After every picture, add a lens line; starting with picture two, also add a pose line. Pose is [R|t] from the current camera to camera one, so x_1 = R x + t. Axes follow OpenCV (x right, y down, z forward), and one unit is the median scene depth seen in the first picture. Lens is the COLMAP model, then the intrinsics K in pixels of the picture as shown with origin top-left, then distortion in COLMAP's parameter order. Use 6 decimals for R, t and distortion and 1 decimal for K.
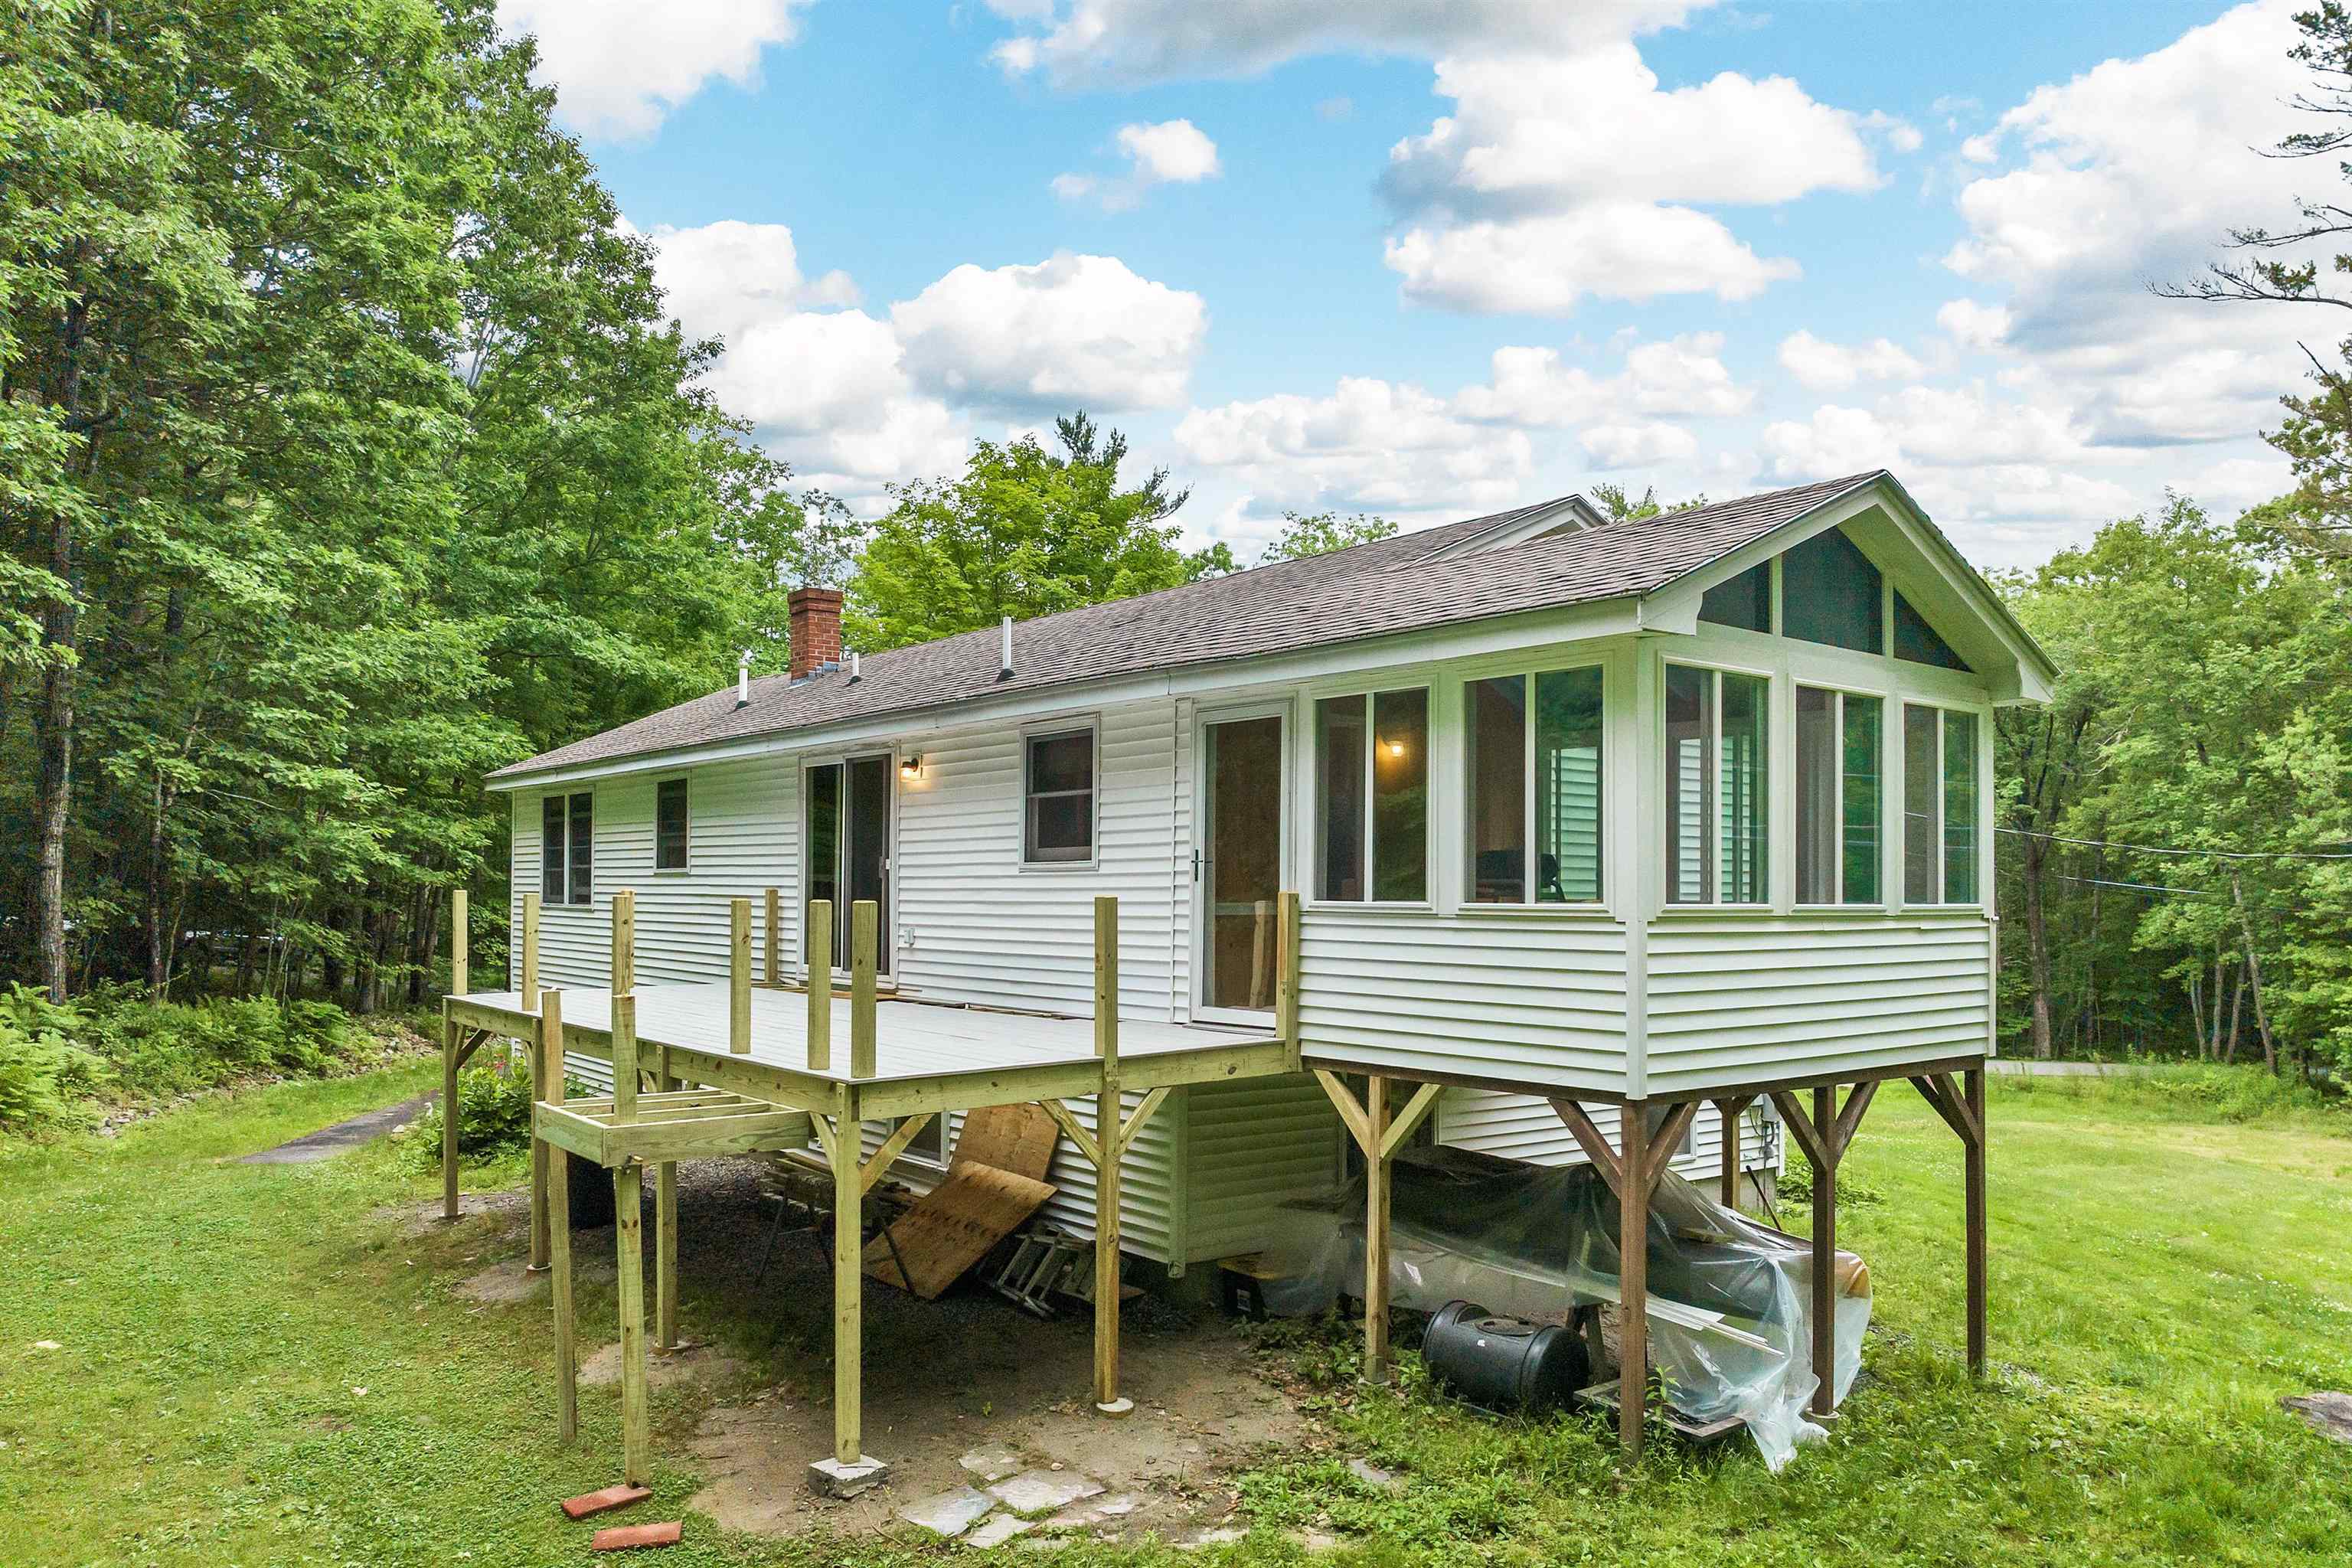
lens RADIAL K [[1679.5, 0, 1211.7], [0, 1679.5, 916.8], [0, 0, 1]] dist [-0.042845, 0.013521]
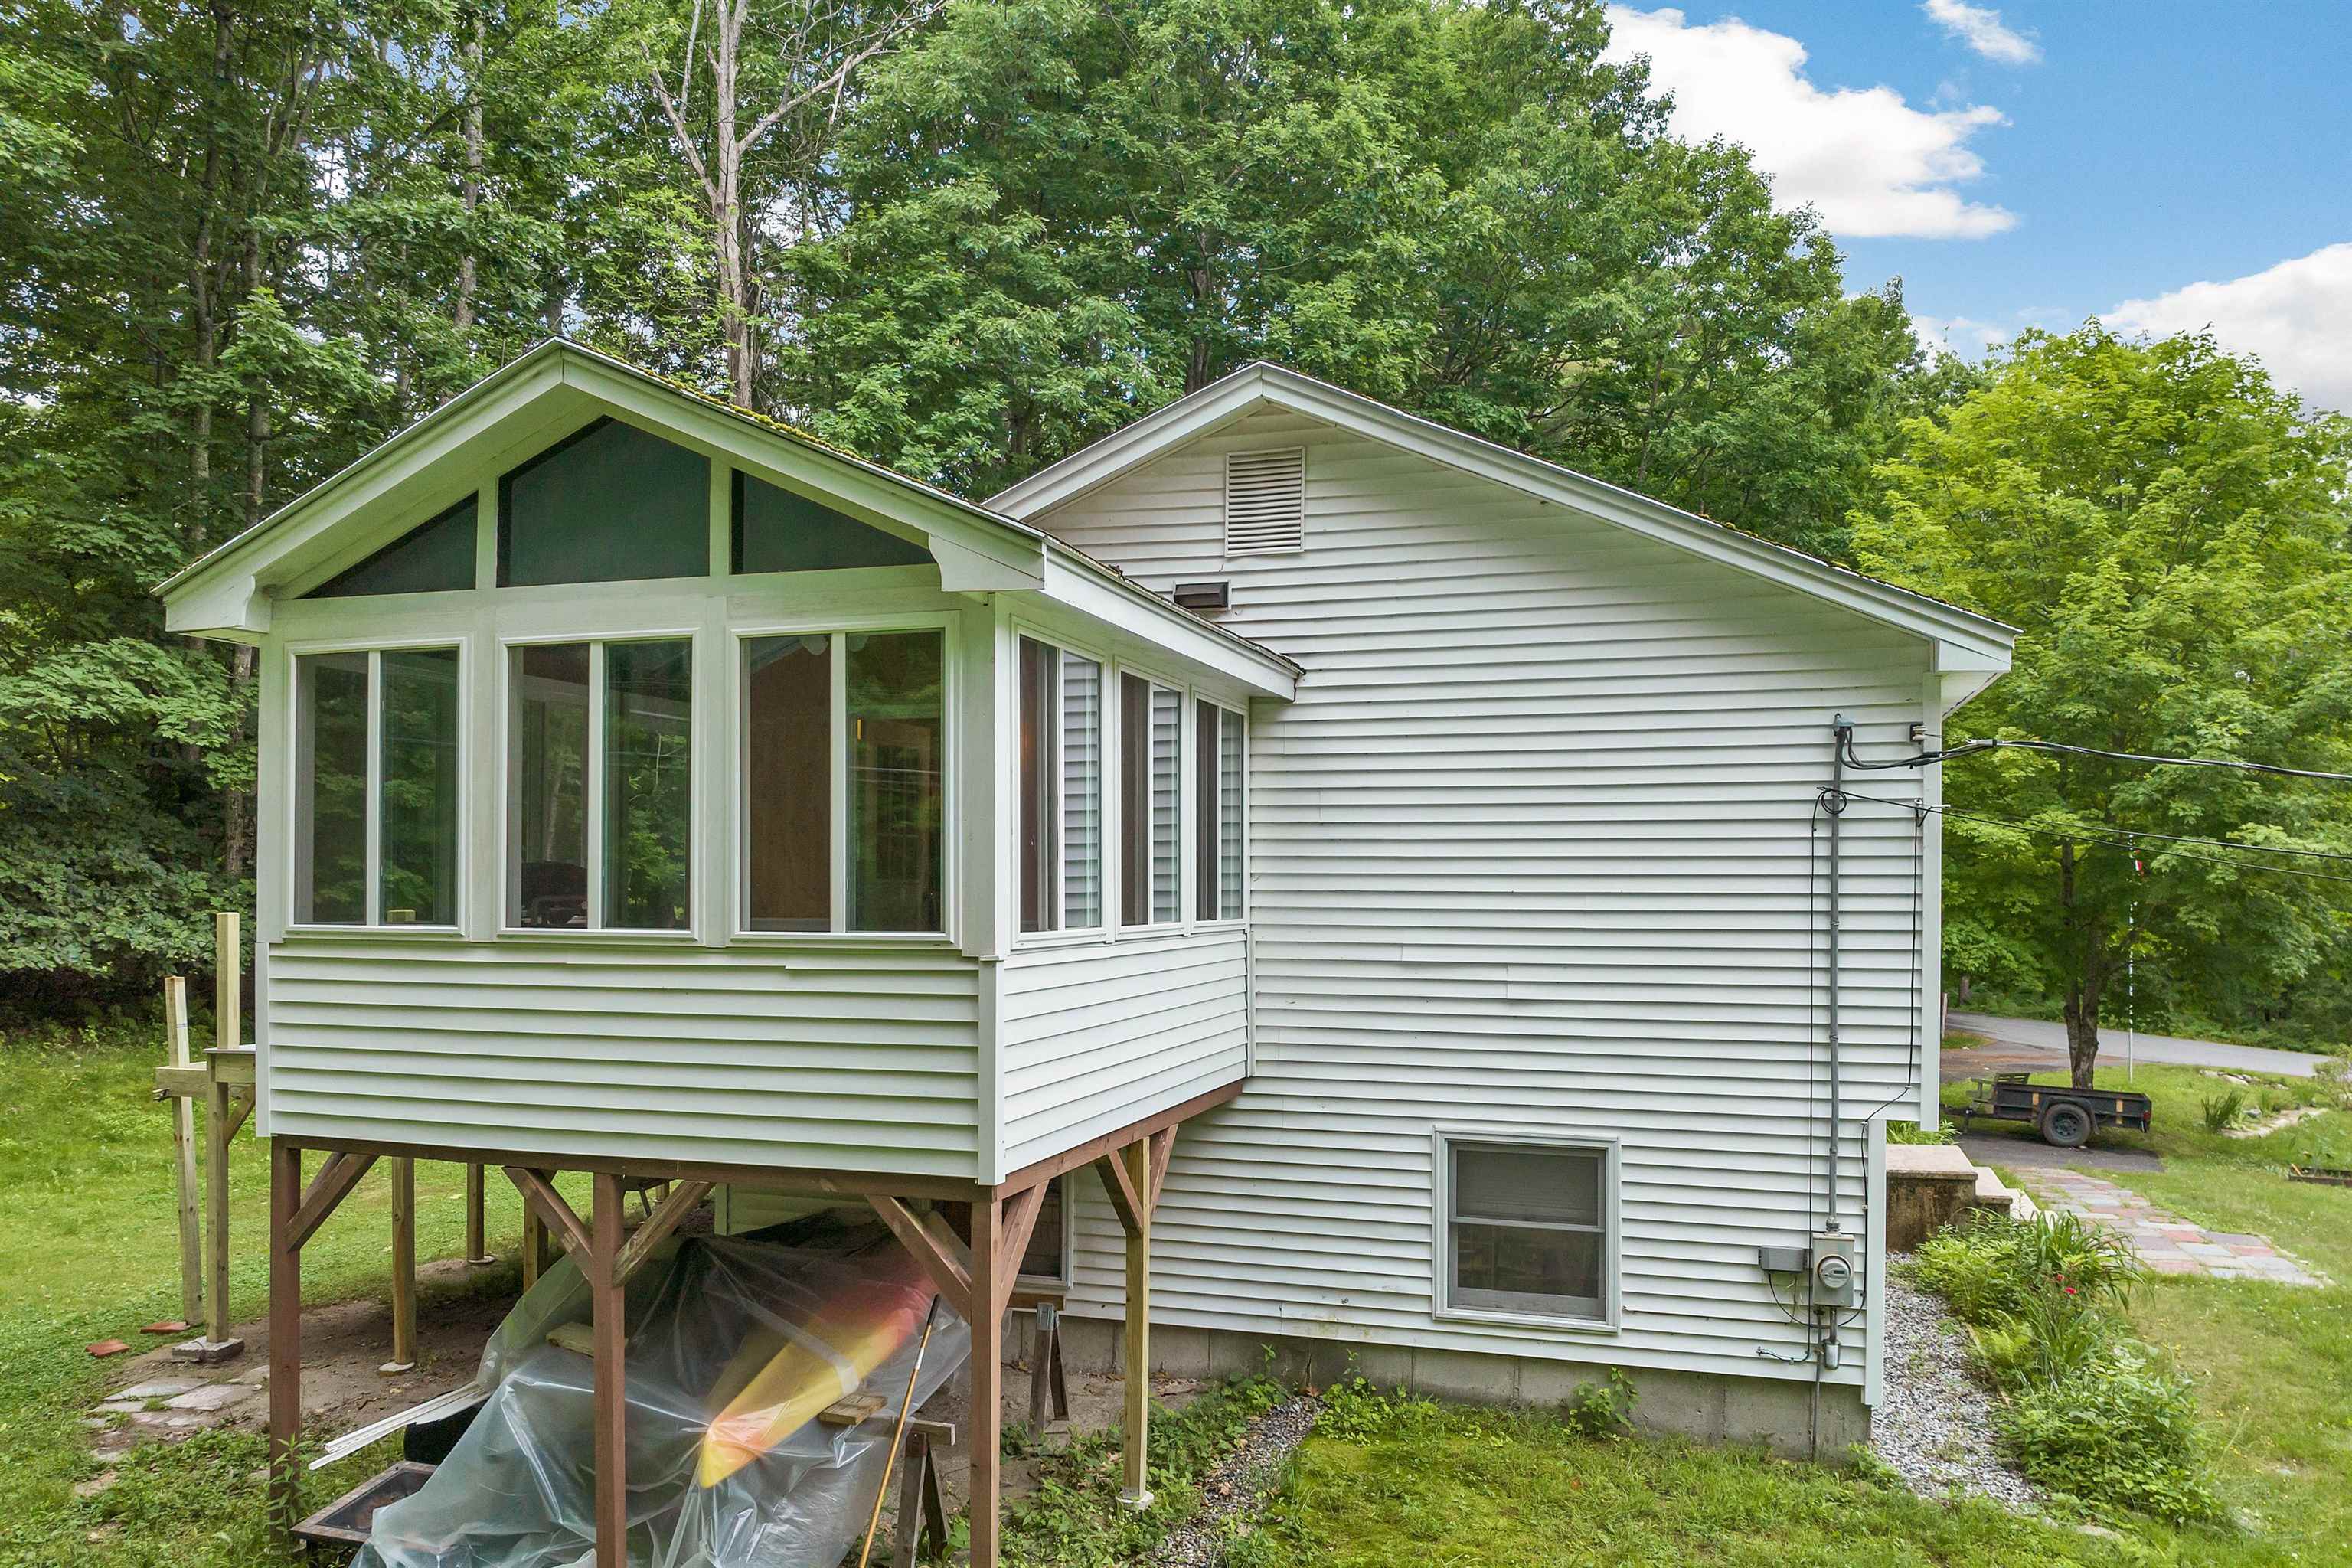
lens RADIAL K [[1679.5, 0, 1140.3], [0, 1679.5, 851.0], [0, 0, 1]] dist [-0.042845, 0.013521]
pose [[0.520169, -0.023097, -0.853751, 0.890236], [-0.009120, 0.999427, -0.032595, -0.015875], [0.854015, 0.024741, 0.519660, 0.648586]]
